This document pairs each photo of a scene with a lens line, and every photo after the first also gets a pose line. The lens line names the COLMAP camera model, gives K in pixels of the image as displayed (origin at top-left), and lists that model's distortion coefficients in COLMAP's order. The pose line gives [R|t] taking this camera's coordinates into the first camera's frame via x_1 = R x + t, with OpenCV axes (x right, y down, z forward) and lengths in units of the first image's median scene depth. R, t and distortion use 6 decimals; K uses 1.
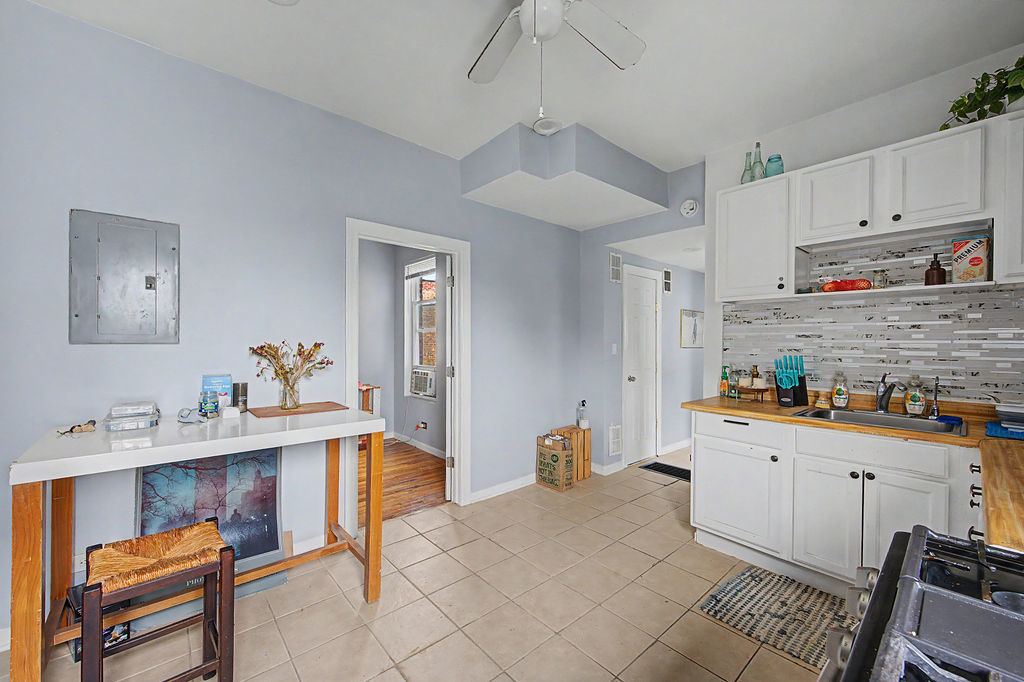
lens RADIAL K [[400.4, 0, 511.8], [0, 400.4, 342.4], [0, 0, 1]] dist [0.000932, 0.000140]
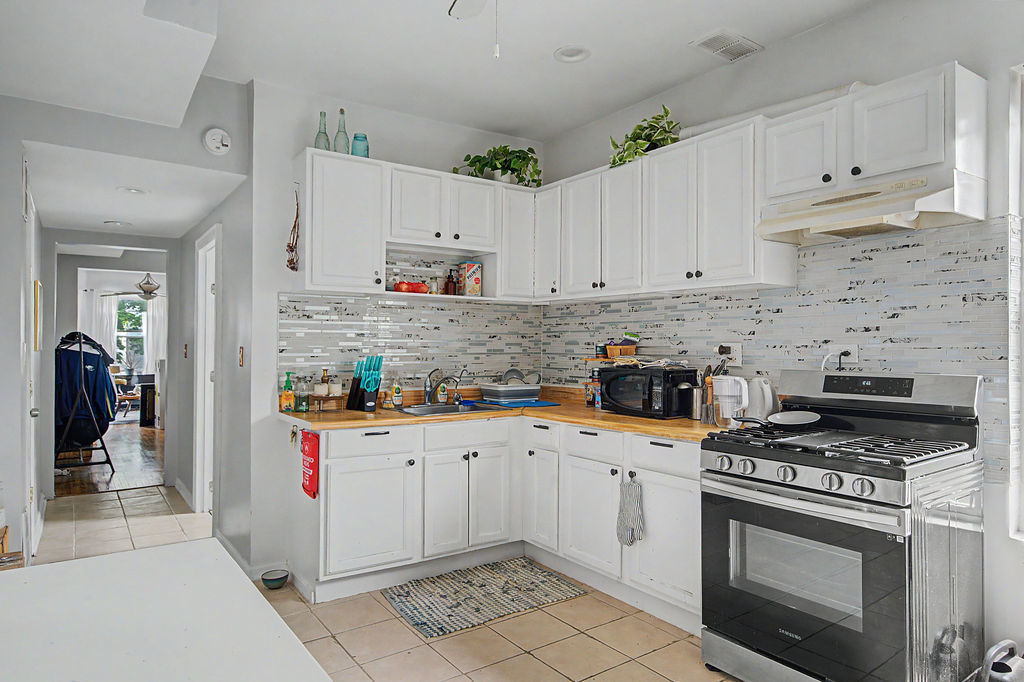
lens RADIAL K [[625.5, 0, 511.8], [0, 625.5, 336.4], [0, 0, 1]] dist [-0.049503, 0.000327]
pose [[0.101414, 0.006826, 0.994821, -0.771403], [-0.002404, 0.999975, -0.006616, -0.003906], [-0.994841, -0.001720, 0.101428, 0.580200]]
